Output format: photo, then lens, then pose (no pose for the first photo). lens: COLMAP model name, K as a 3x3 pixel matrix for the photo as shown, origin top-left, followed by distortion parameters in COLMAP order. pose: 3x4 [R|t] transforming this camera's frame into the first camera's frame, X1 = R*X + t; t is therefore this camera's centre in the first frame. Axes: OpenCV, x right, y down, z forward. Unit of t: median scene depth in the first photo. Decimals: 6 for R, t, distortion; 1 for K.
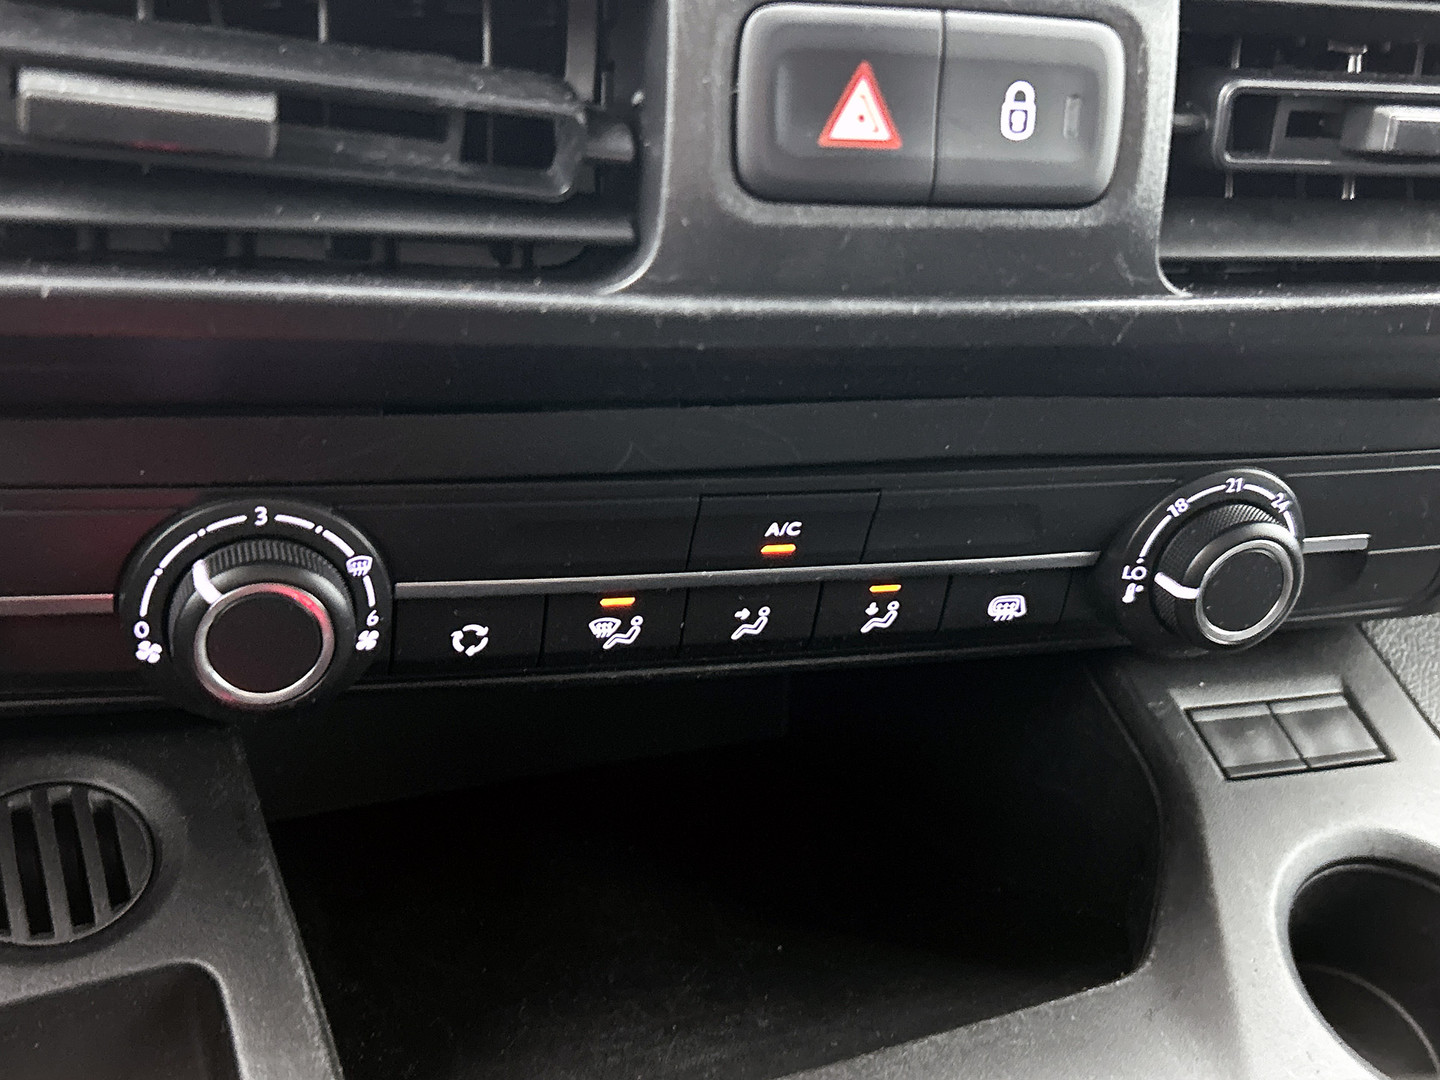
lens RADIAL K [[1625.9, 0, 720.0], [0, 1625.9, 540.0], [0, 0, 1]] dist [0.160013, -0.552472]
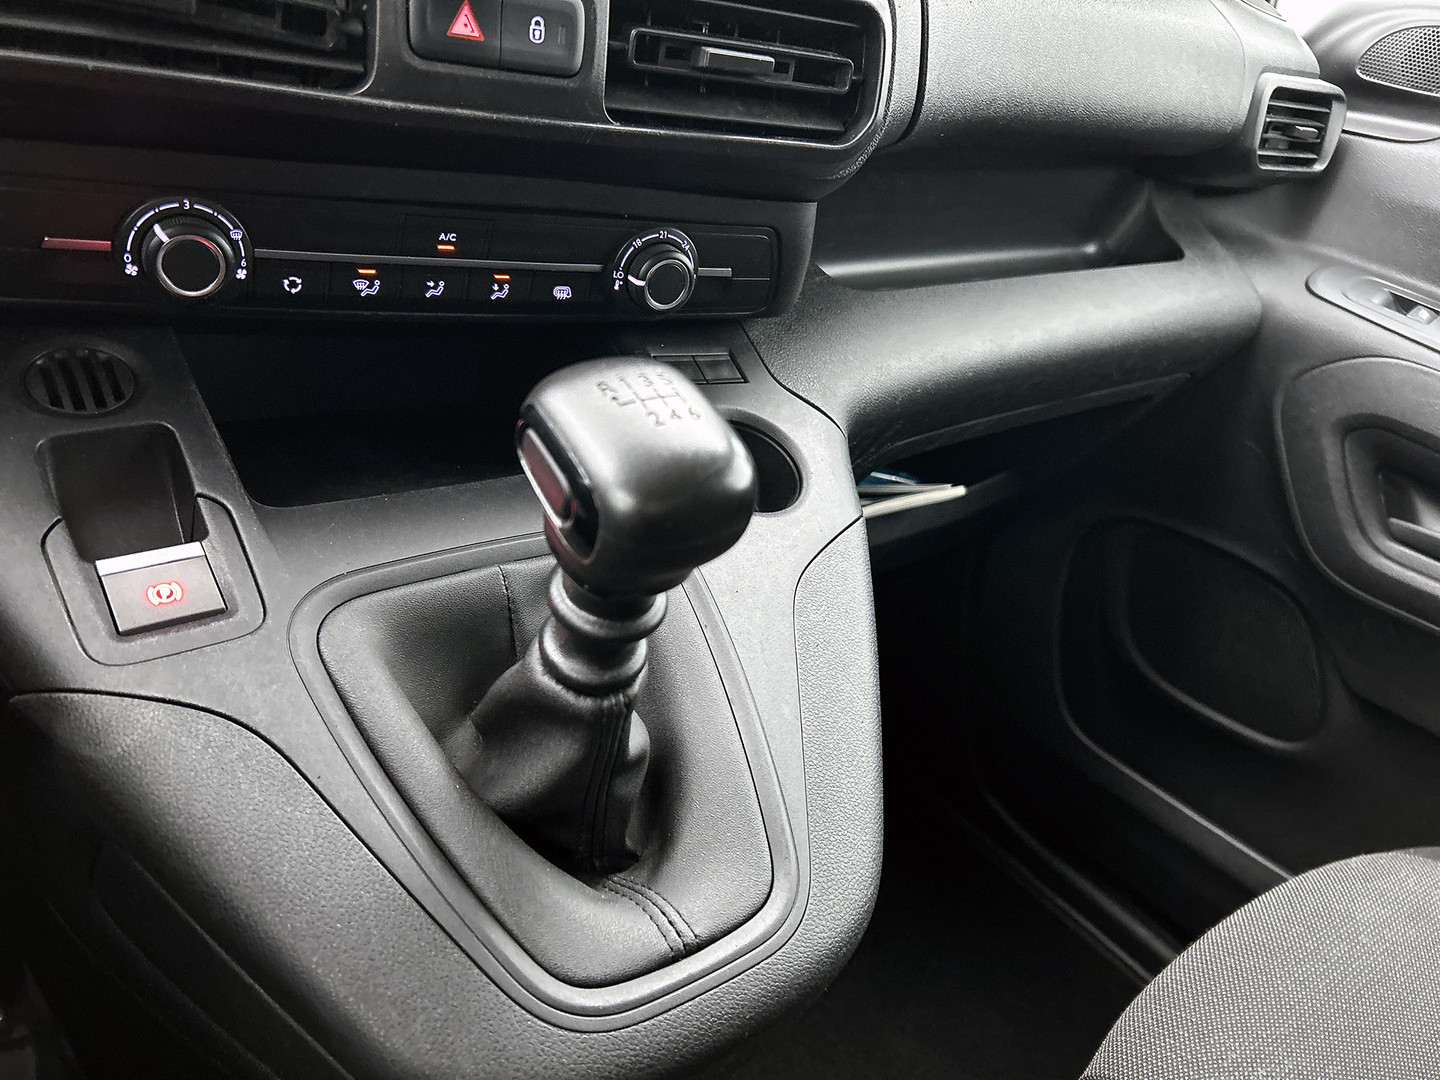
lens RADIAL K [[1097.6, 0, 723.6], [0, 1097.6, 575.0], [0, 0, 1]] dist [0.005378, -0.025641]
pose [[0.976469, -0.005932, 0.215574, 0.085088], [-0.027826, 0.987800, 0.153222, 0.214126], [-0.213853, -0.155615, 0.964391, -0.561845]]
